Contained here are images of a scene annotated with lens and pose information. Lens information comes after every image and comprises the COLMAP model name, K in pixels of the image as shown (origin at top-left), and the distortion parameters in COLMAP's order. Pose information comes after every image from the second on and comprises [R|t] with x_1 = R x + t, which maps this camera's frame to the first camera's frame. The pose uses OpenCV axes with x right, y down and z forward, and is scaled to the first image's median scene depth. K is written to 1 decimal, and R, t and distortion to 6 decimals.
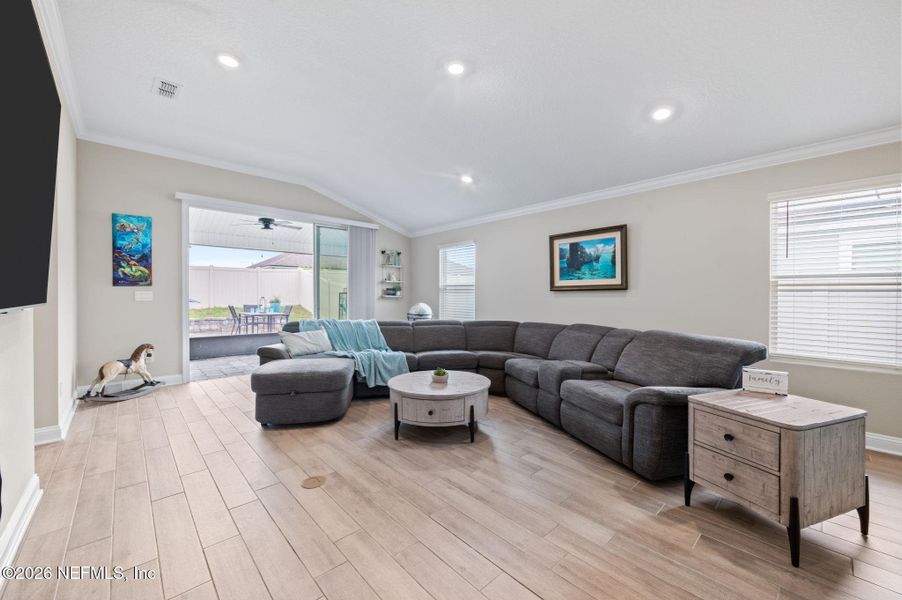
lens RADIAL K [[353.3, 0, 451.0], [0, 353.3, 300.0], [0, 0, 1]] dist [0.000612, 0.000138]
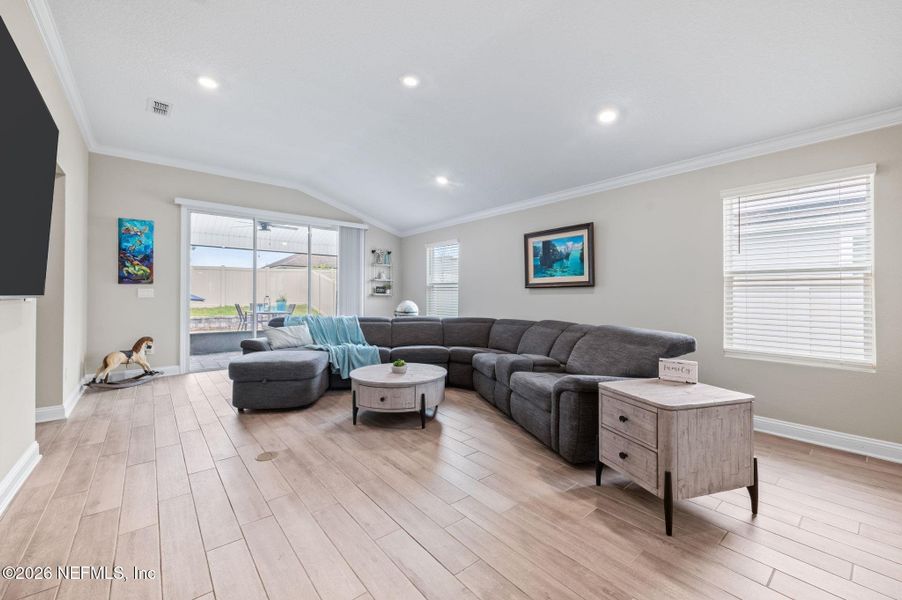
lens RADIAL K [[362.5, 0, 444.1], [0, 362.5, 295.1], [0, 0, 1]] dist [0.000569, -0.000001]
pose [[0.997959, 0.000157, -0.063852, 0.129872], [-0.001087, 0.999894, -0.014539, 0.010736], [0.063842, 0.014578, 0.997854, -0.063086]]
